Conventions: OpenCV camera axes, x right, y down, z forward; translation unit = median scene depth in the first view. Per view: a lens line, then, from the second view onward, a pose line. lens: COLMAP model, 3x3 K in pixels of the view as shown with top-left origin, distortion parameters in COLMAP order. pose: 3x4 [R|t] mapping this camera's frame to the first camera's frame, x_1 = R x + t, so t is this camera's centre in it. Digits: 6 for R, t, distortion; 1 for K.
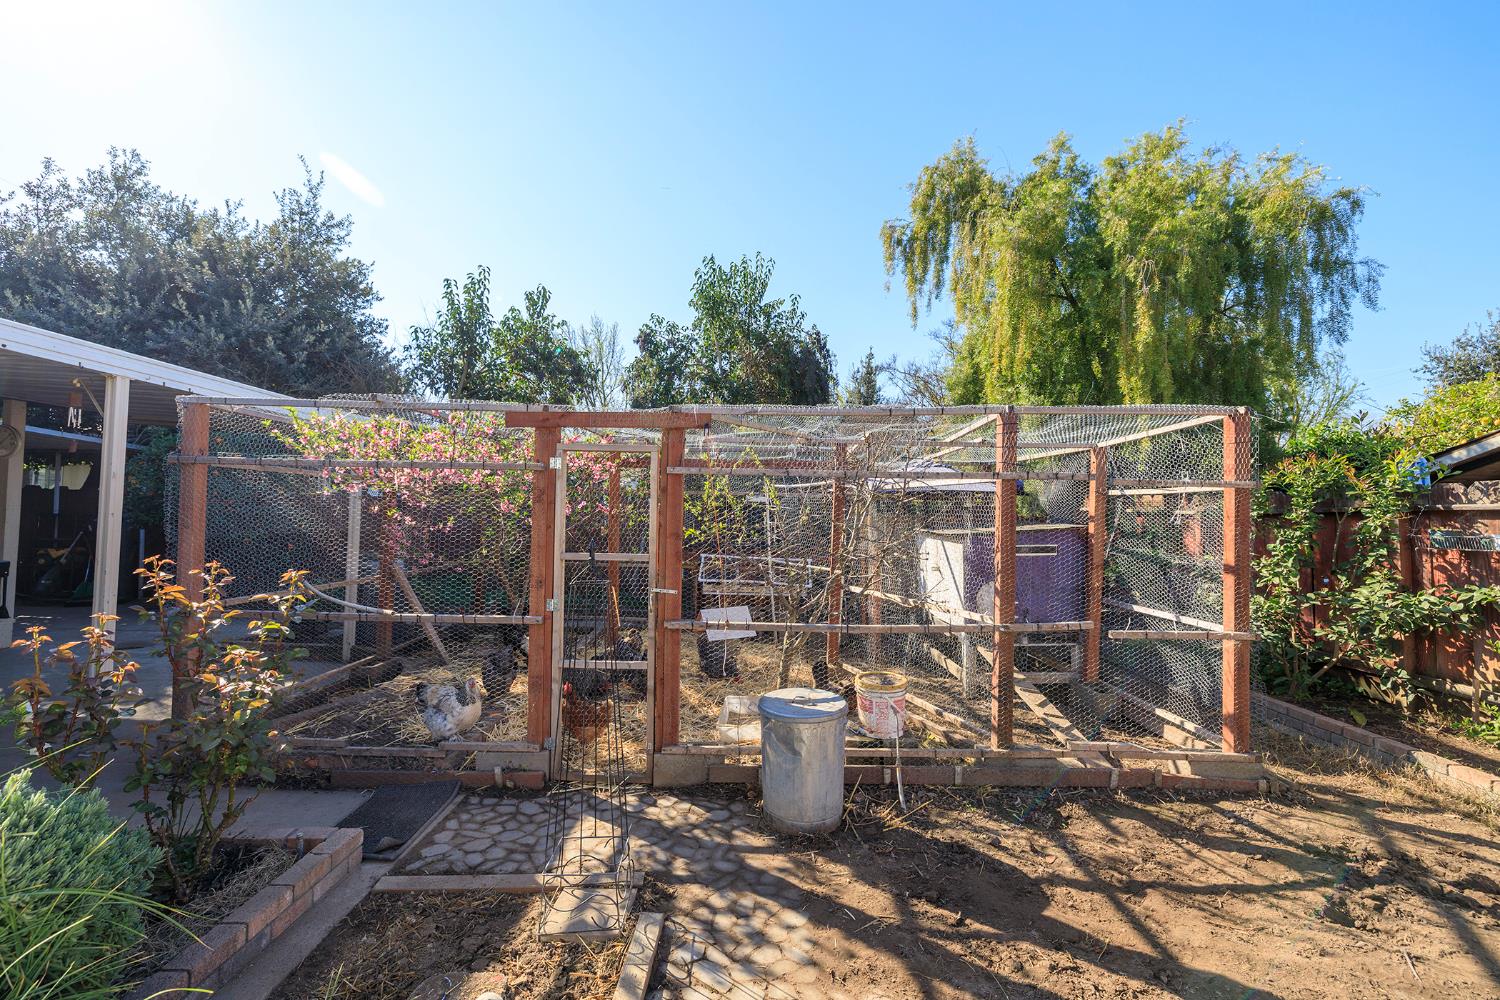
lens RADIAL K [[628.4, 0, 742.2], [0, 628.4, 497.1], [0, 0, 1]] dist [-0.000387, -0.000263]
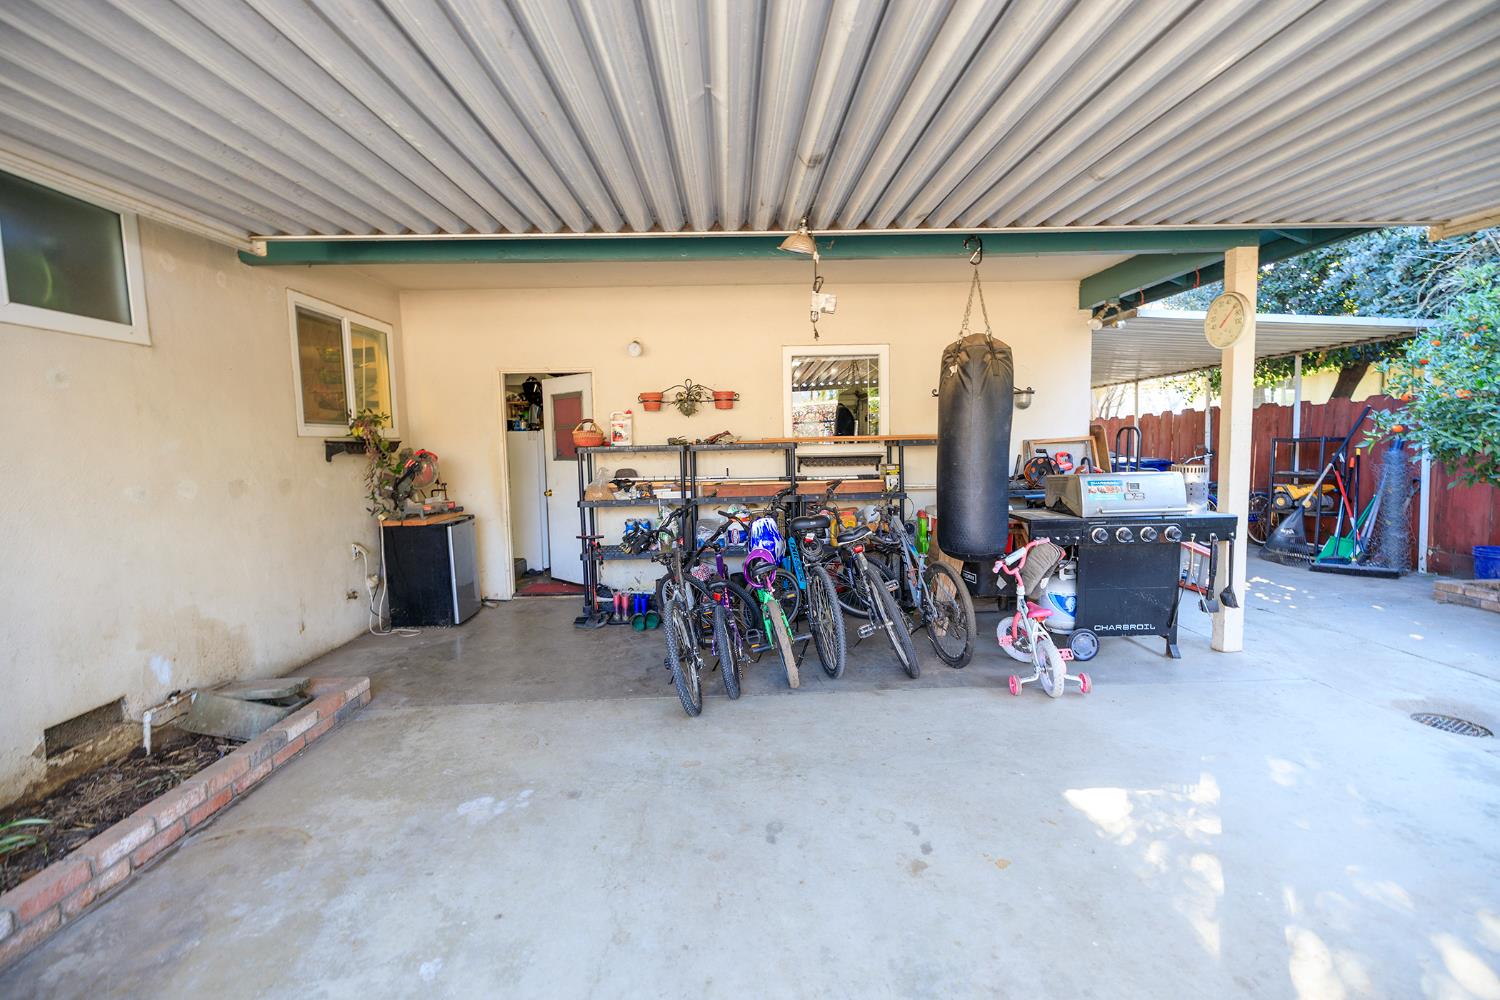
lens RADIAL K [[628.4, 0, 741.9], [0, 628.4, 493.8], [0, 0, 1]] dist [-0.000387, -0.000263]
pose [[0.020271, 0.058995, -0.998052, -0.363979], [0.068420, 0.995835, 0.060253, 0.000871], [0.997451, -0.069508, 0.016150, 0.331757]]
